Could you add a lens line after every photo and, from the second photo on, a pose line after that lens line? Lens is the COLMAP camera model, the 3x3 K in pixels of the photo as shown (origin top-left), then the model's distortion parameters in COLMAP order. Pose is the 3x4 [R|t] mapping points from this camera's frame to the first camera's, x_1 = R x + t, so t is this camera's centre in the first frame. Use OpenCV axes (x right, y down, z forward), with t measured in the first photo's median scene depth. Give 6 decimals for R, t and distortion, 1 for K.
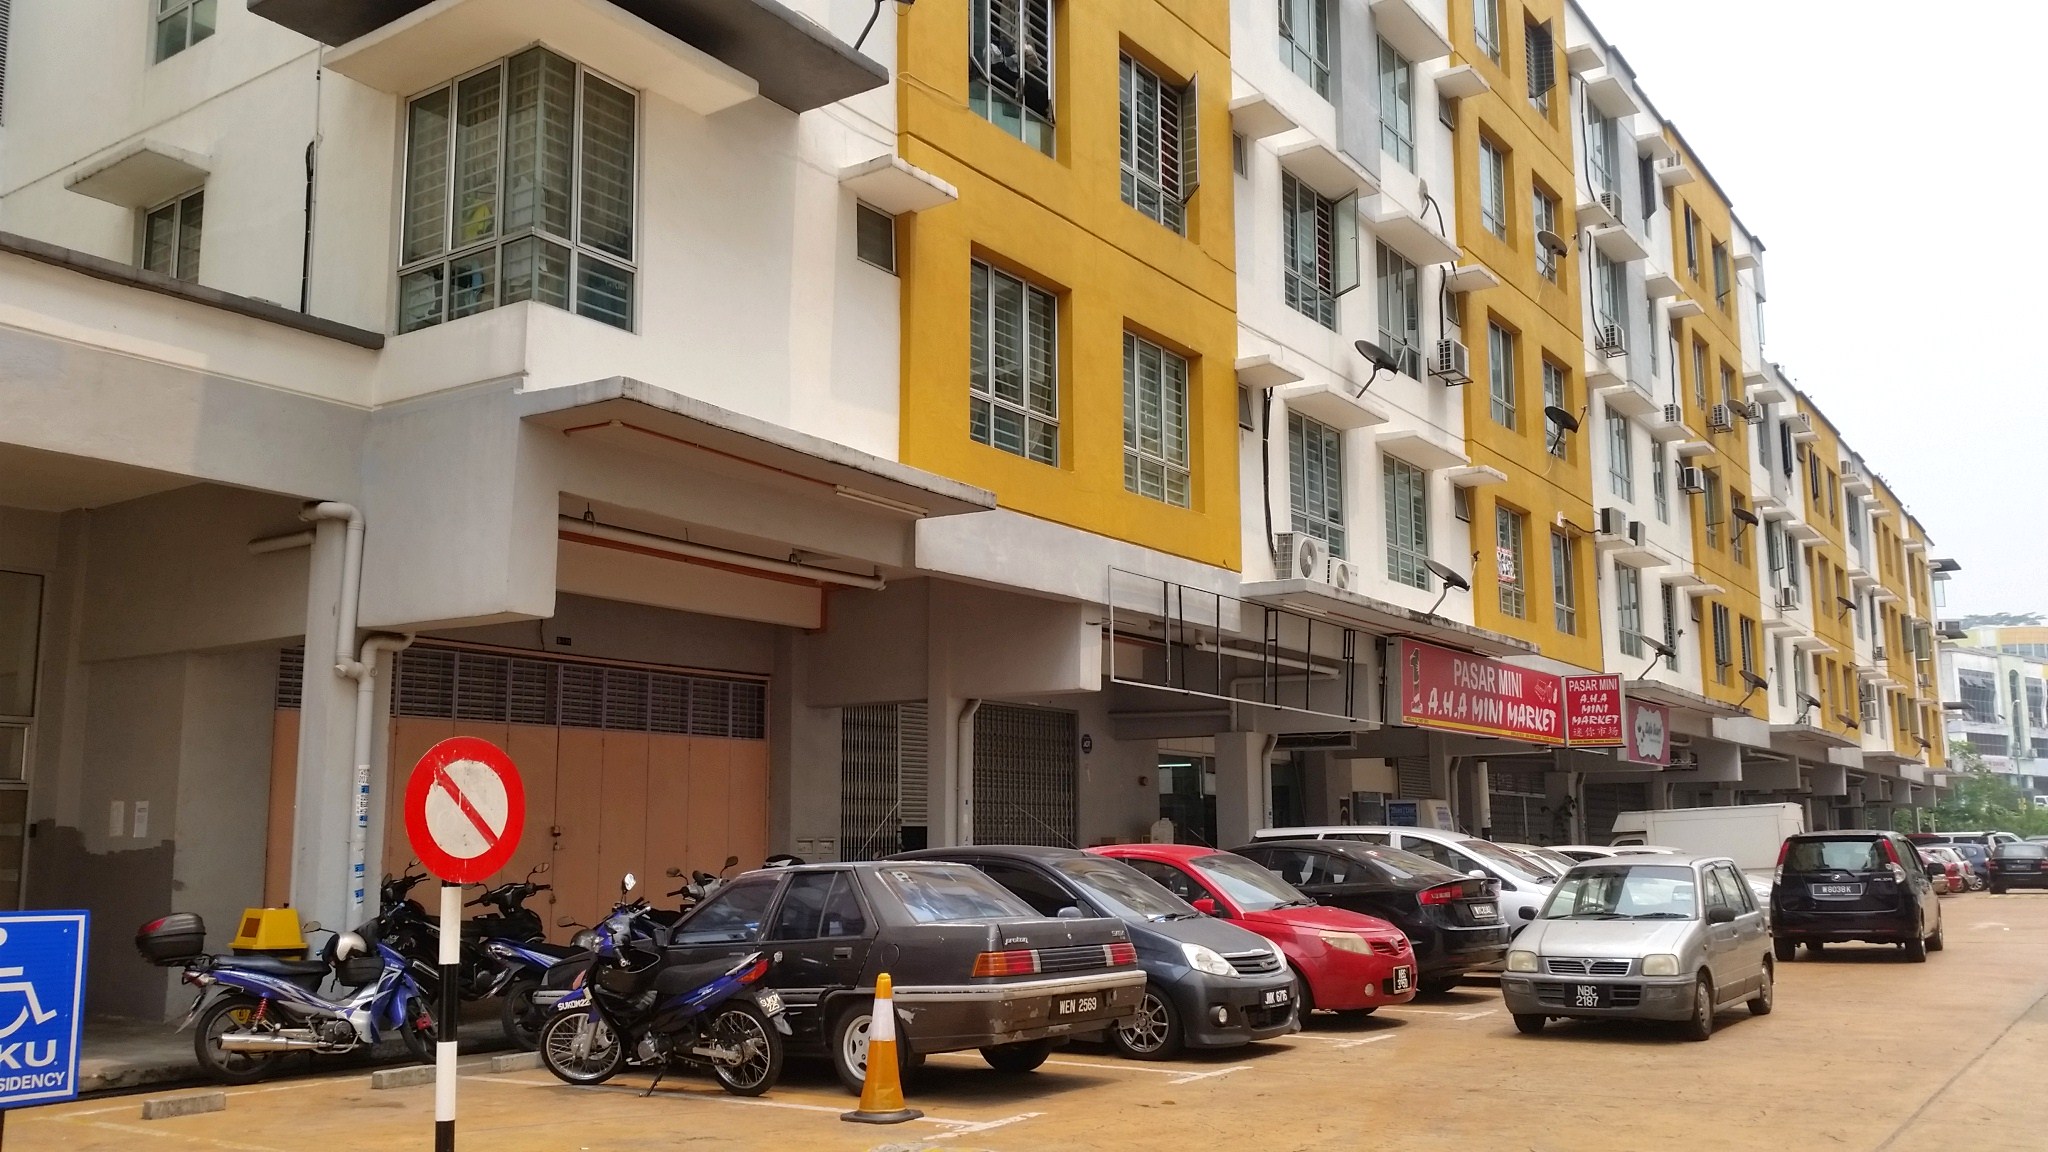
lens RADIAL K [[1780.8, 0, 1020.0], [0, 1780.8, 494.2], [0, 0, 1]] dist [-0.011049, -0.009021]
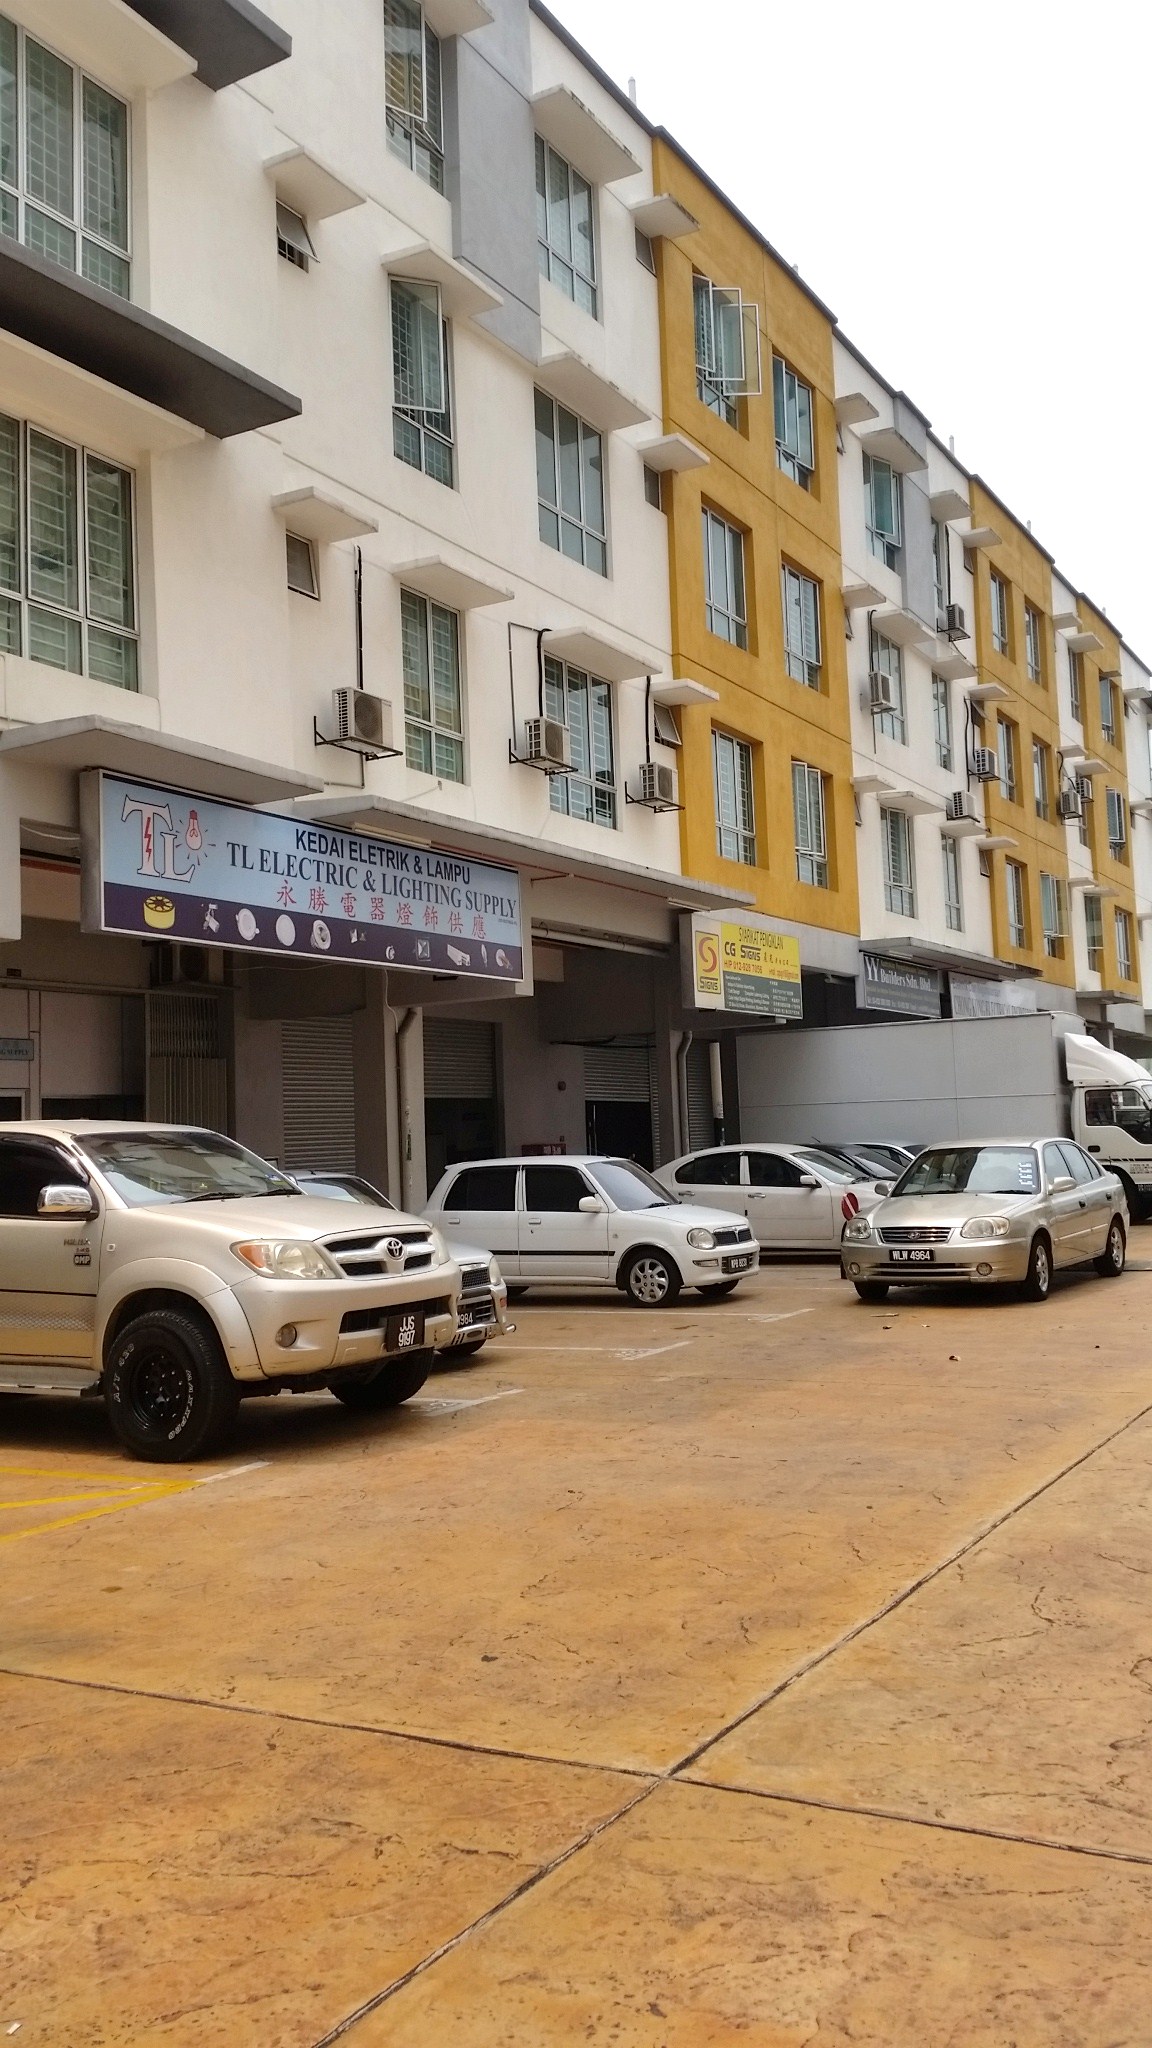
lens RADIAL K [[1691.8, 0, 576.0], [0, 1691.8, 1024.0], [0, 0, 1]] dist [-0.085148, -0.001770]
pose [[0.997632, -0.033154, 0.060260, 0.192872], [0.026054, 0.993023, 0.115006, 0.062864], [-0.063652, -0.113164, 0.991535, 0.261439]]
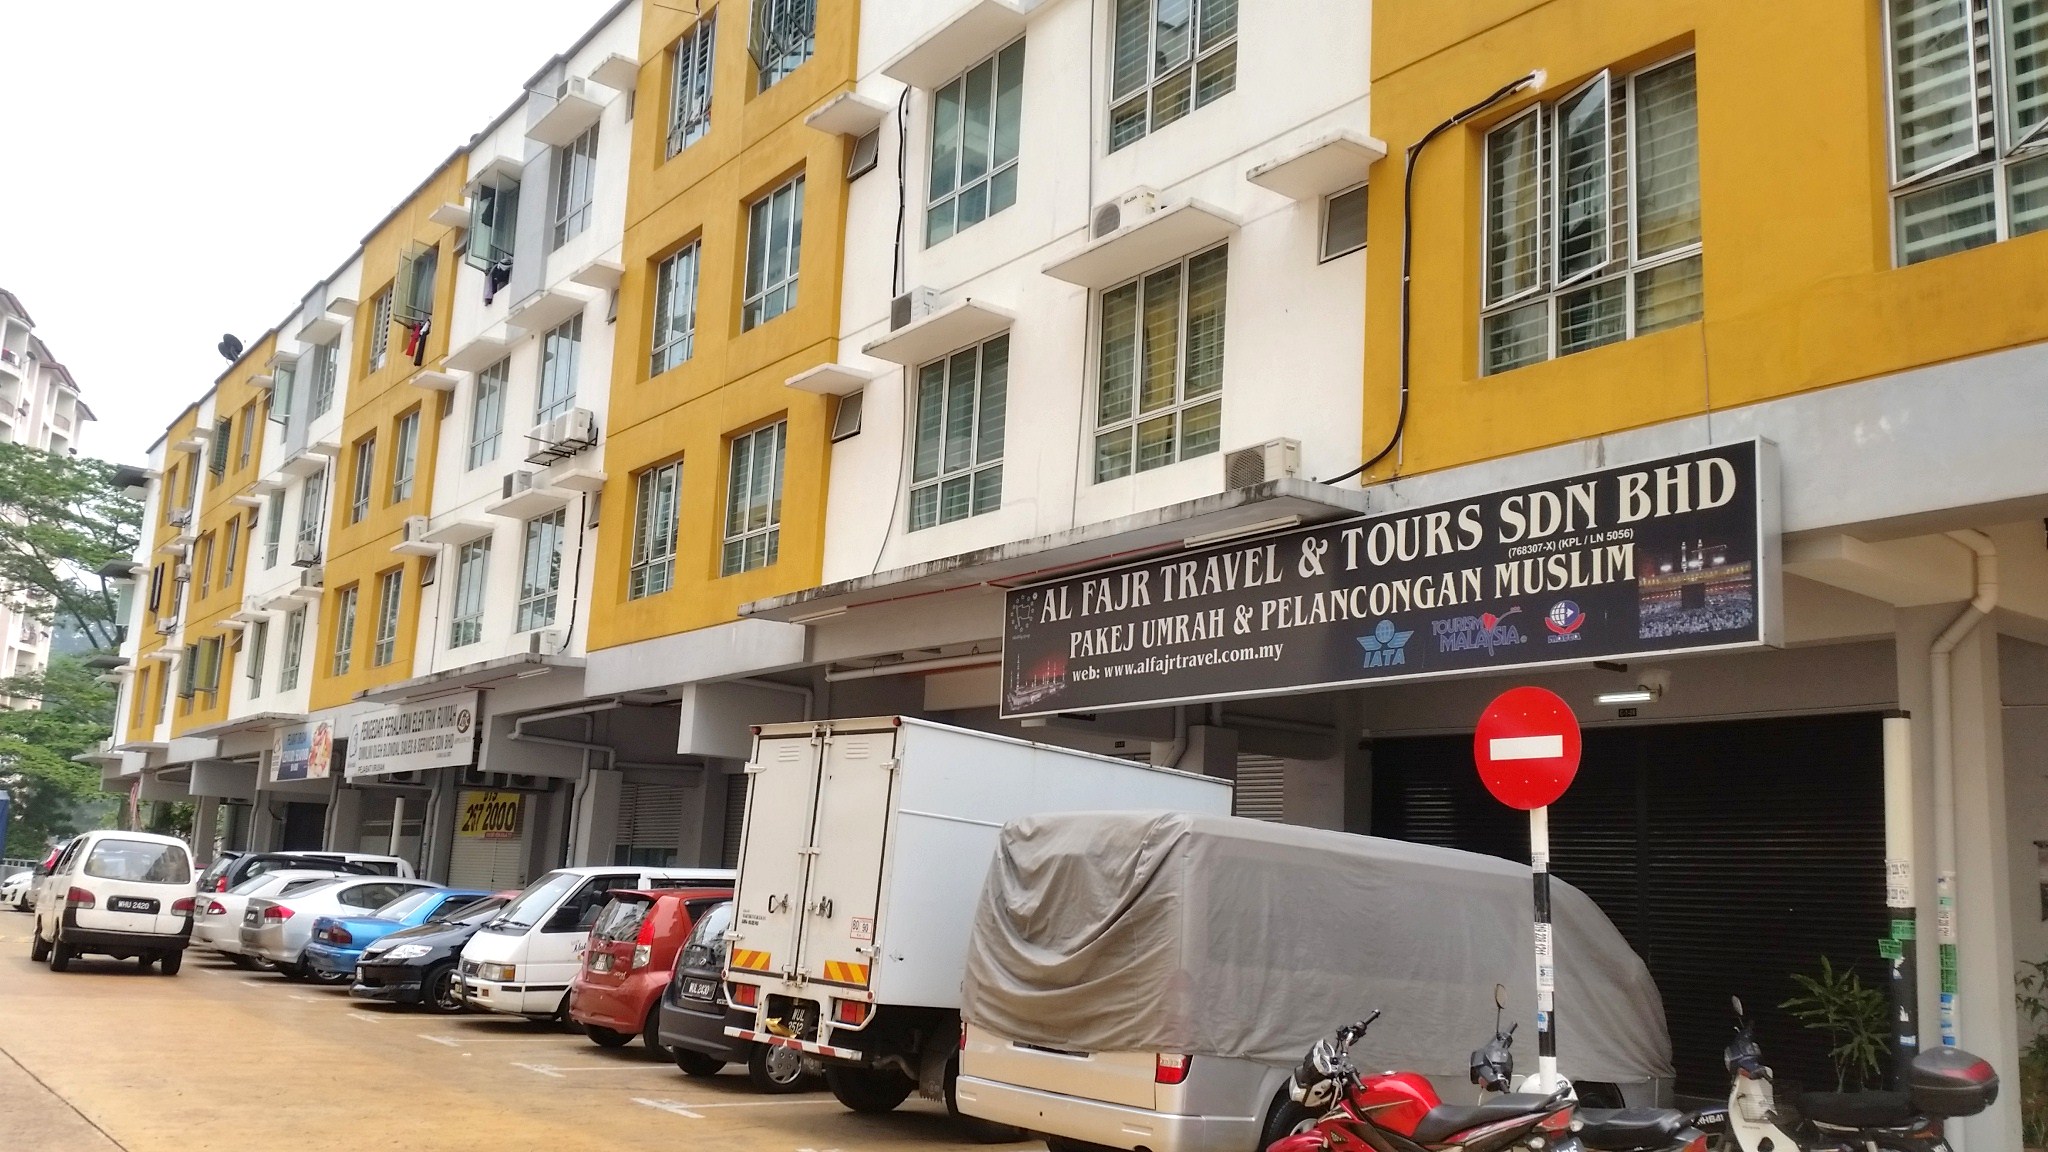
lens RADIAL K [[1691.8, 0, 1024.0], [0, 1691.8, 576.0], [0, 0, 1]] dist [-0.085148, -0.001770]
pose [[-0.320601, -0.201446, -0.925546, 1.015306], [0.122718, 0.960055, -0.251465, 0.300042], [0.939231, -0.194201, -0.283073, 1.483900]]
